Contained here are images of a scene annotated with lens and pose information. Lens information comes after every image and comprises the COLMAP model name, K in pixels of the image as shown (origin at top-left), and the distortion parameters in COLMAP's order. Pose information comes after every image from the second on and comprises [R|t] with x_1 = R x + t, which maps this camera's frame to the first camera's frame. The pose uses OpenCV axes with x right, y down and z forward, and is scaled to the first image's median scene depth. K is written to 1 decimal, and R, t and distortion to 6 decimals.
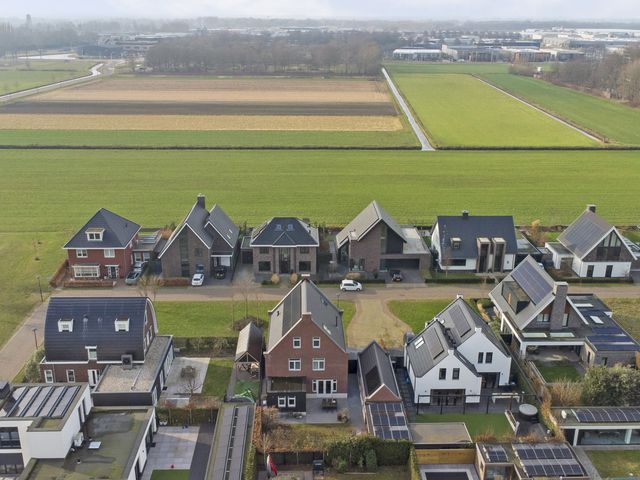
lens RADIAL K [[650.3, 0, 320.0], [0, 650.3, 240.0], [0, 0, 1]] dist [0.009475, 0.033300]
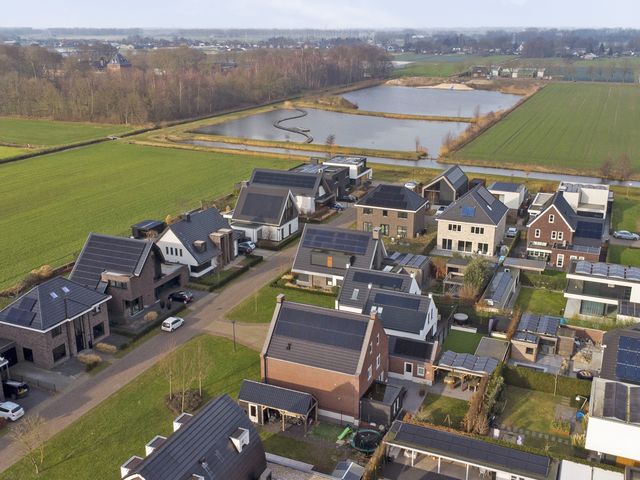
lens RADIAL K [[672.0, 0, 320.0], [0, 672.0, 240.0], [0, 0, 1]] dist [-0.000256, 0.024594]
pose [[0.427080, -0.282396, 0.858985, -0.568367], [0.300097, 0.940402, 0.159957, -0.109794], [-0.852962, 0.189464, 0.486373, 0.375089]]
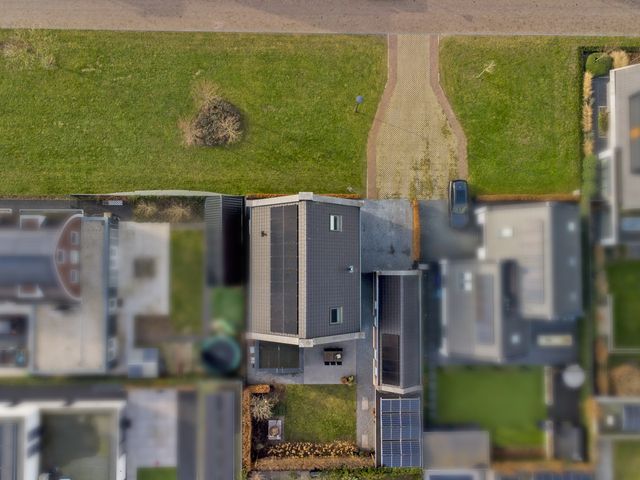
lens RADIAL K [[623.4, 0, 320.0], [0, 623.4, 240.0], [0, 0, 1]] dist [0.013661, 0.017271]
pose [[0.999322, 0.030869, 0.020068, -0.014742], [-0.030481, 0.387899, 0.921198, -0.341617], [0.020652, -0.921185, 0.388577, 0.553568]]
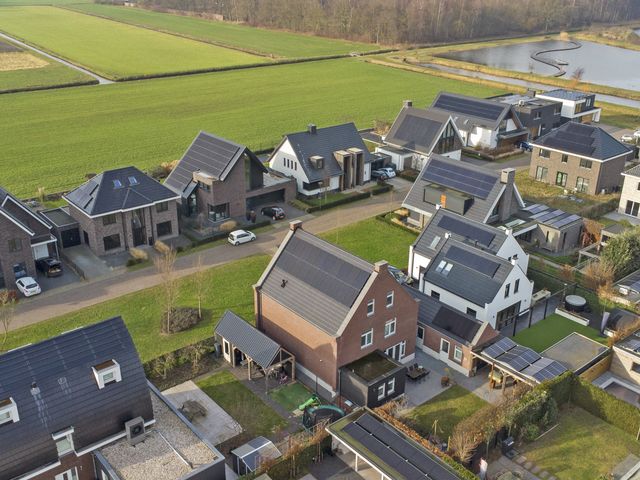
lens RADIAL K [[658.4, 0, 320.0], [0, 658.4, 240.0], [0, 0, 1]] dist [0.006993, 0.017161]
pose [[0.783816, -0.243473, 0.571274, -0.317080], [0.196679, 0.969908, 0.143515, -0.019925], [-0.589025, -0.000131, 0.808115, 0.296676]]
